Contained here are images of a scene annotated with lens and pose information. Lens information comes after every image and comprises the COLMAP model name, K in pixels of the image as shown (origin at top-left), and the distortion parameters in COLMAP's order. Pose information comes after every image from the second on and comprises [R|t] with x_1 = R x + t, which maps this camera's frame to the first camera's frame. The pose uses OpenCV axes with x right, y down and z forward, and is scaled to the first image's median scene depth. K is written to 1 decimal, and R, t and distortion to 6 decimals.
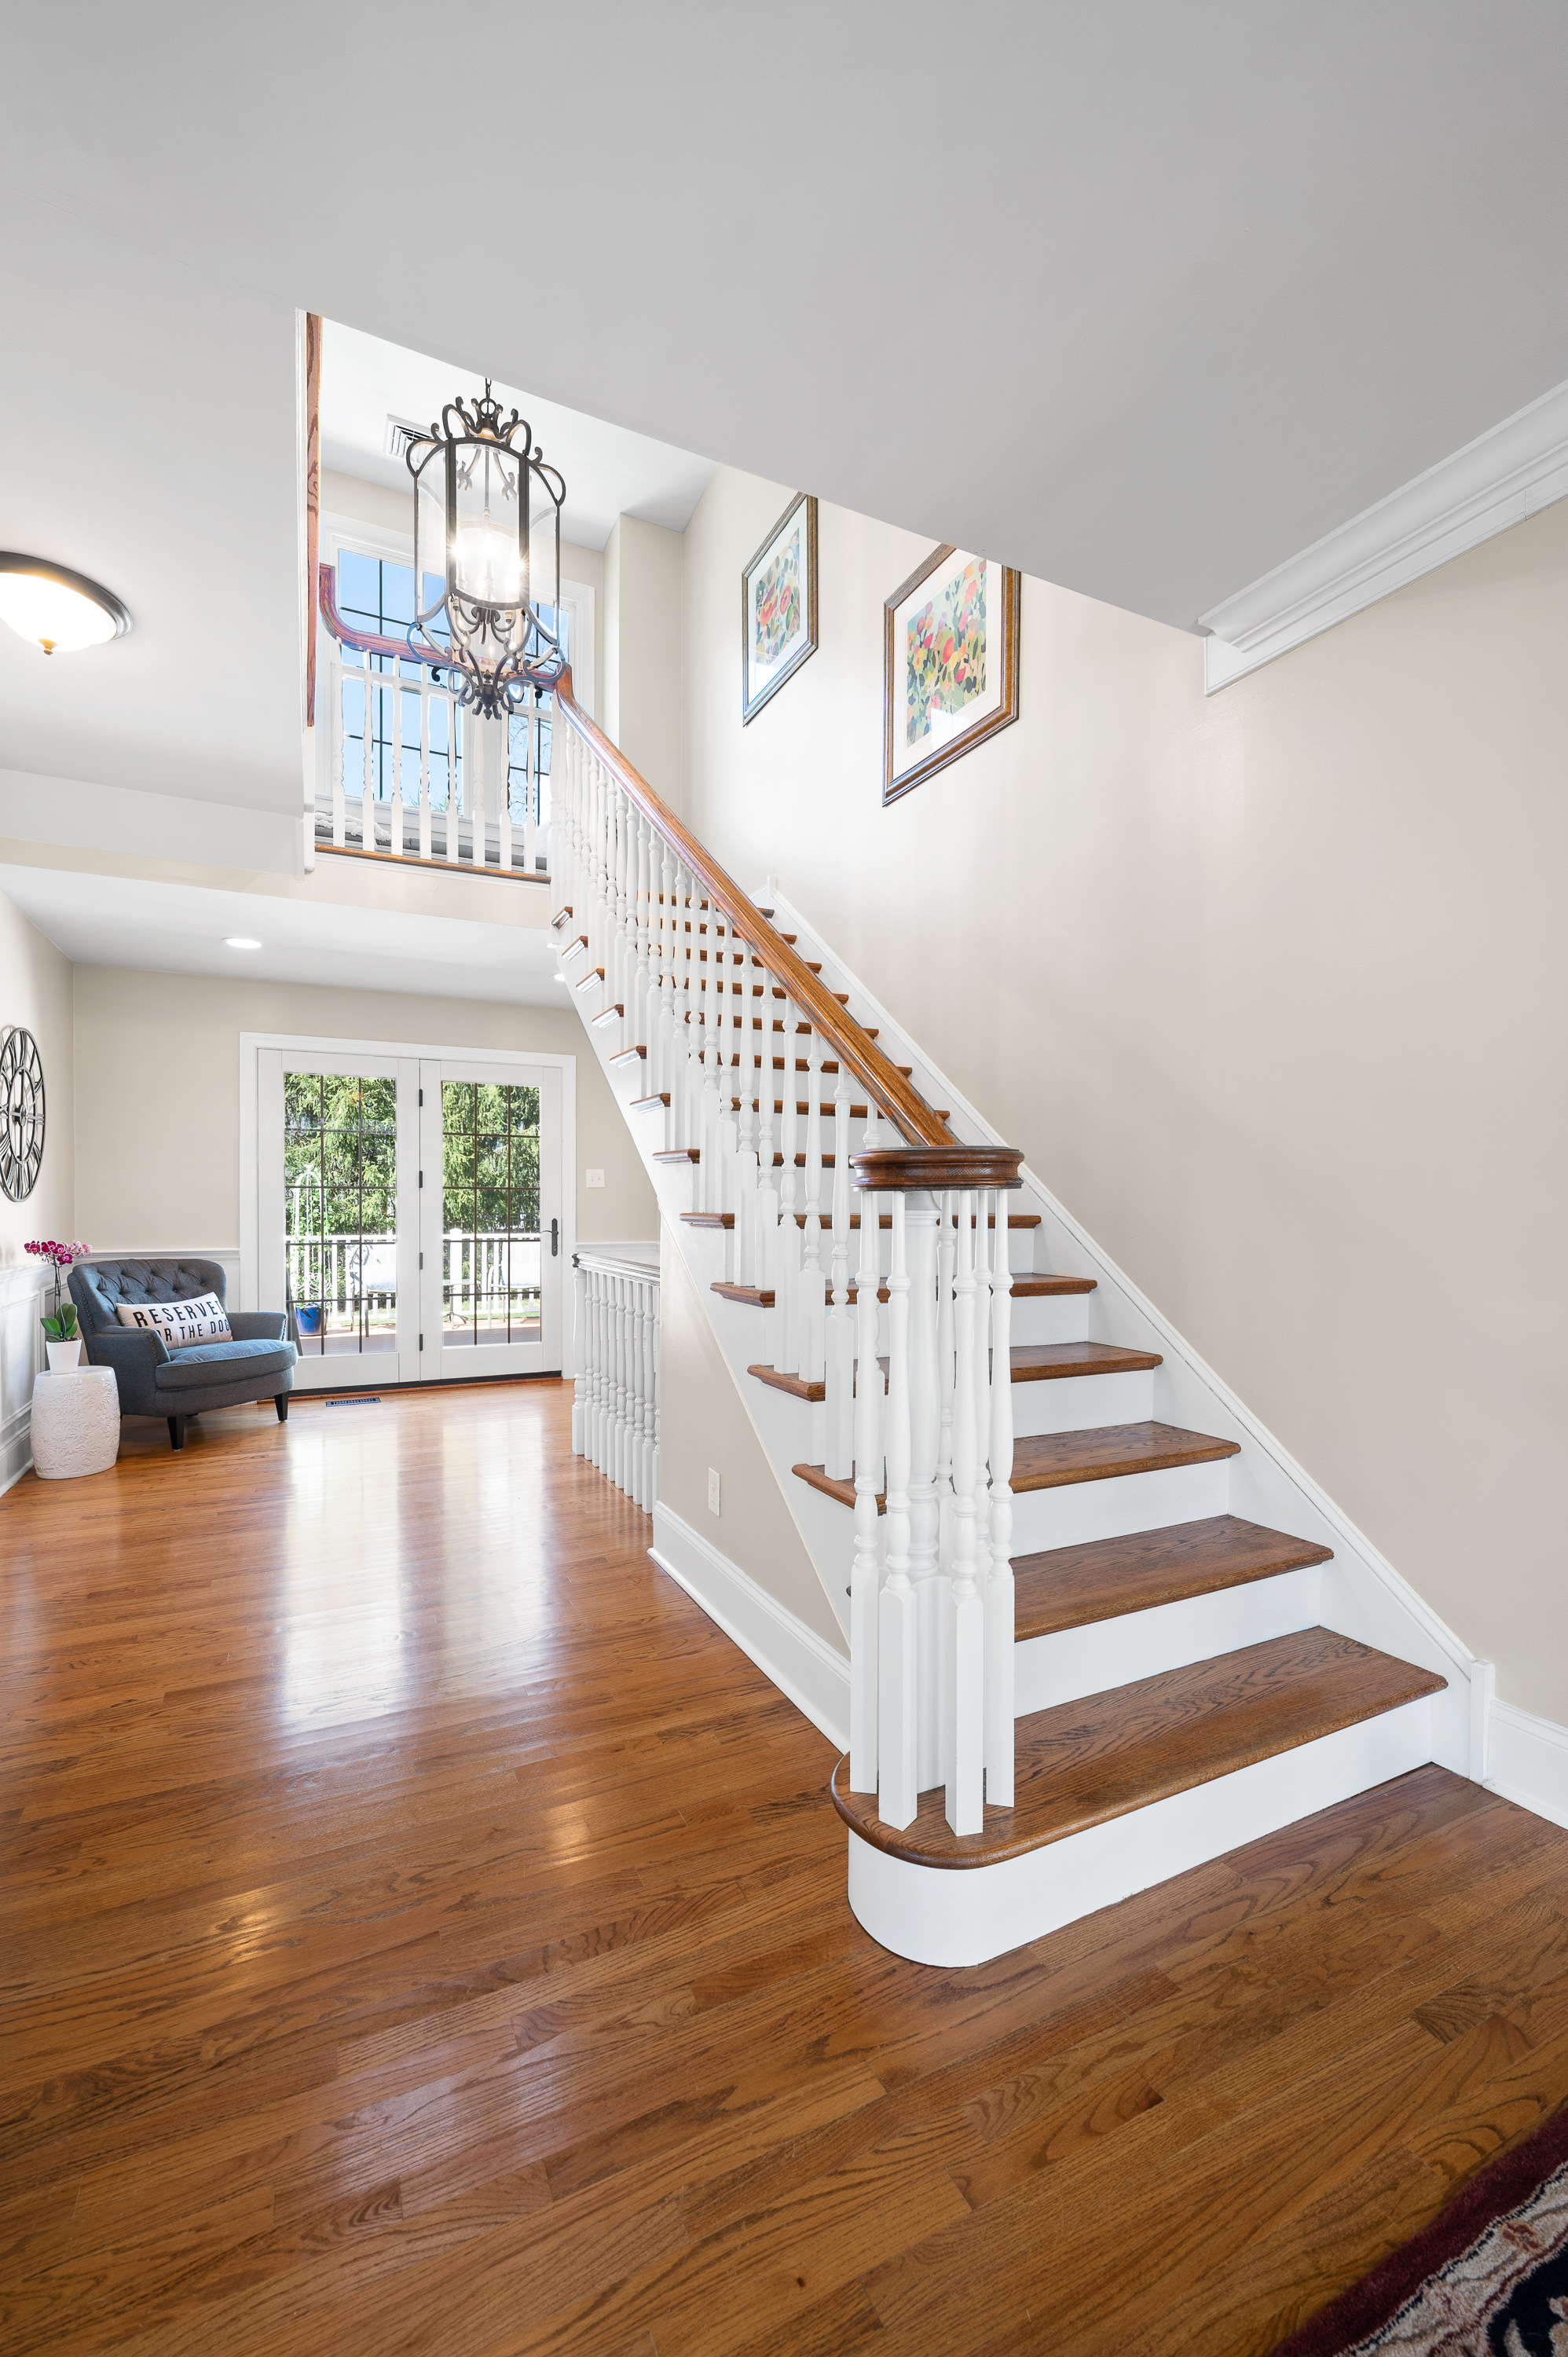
lens RADIAL K [[962.0, 0, 776.7], [0, 962.0, 1193.3], [0, 0, 1]] dist [-0.006342, -0.001242]
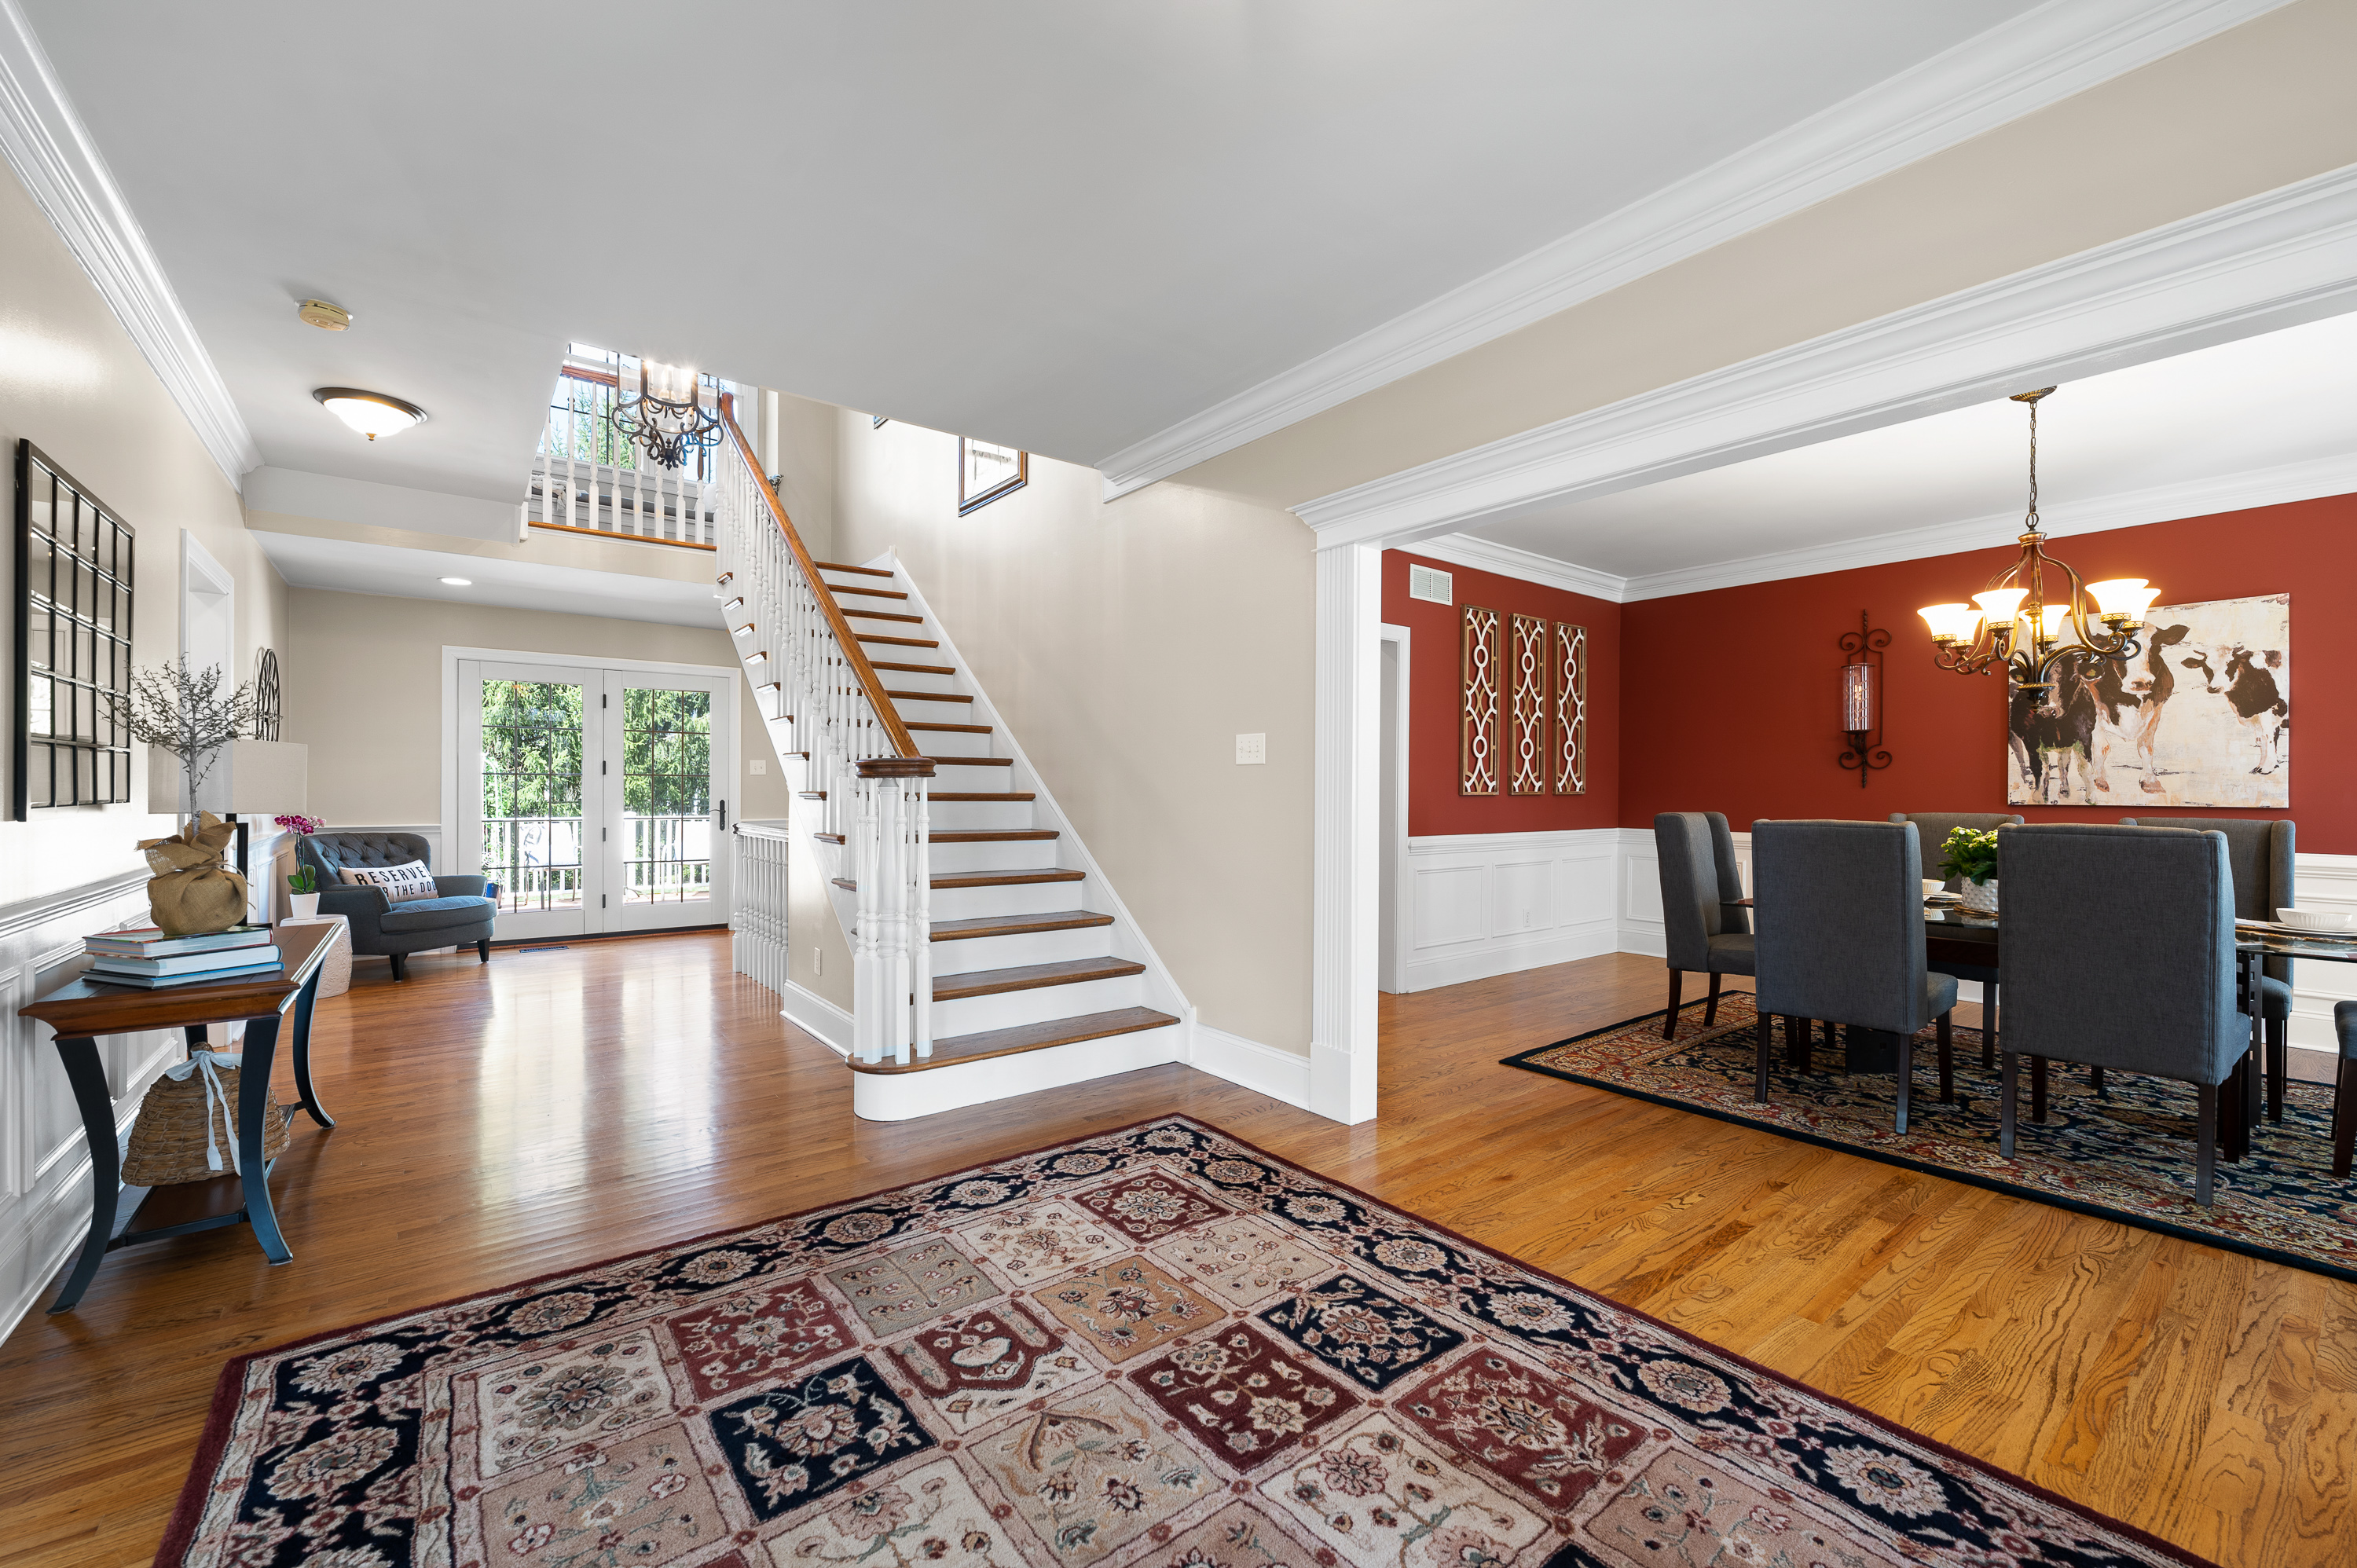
lens RADIAL K [[962.0, 0, 1179.3], [0, 962.0, 778.5], [0, 0, 1]] dist [-0.006342, -0.001242]
pose [[0.978730, 0.003036, 0.205129, 0.117754], [-0.002550, 0.999993, -0.002633, 0.000799], [-0.205135, 0.002054, 0.978731, -0.425682]]
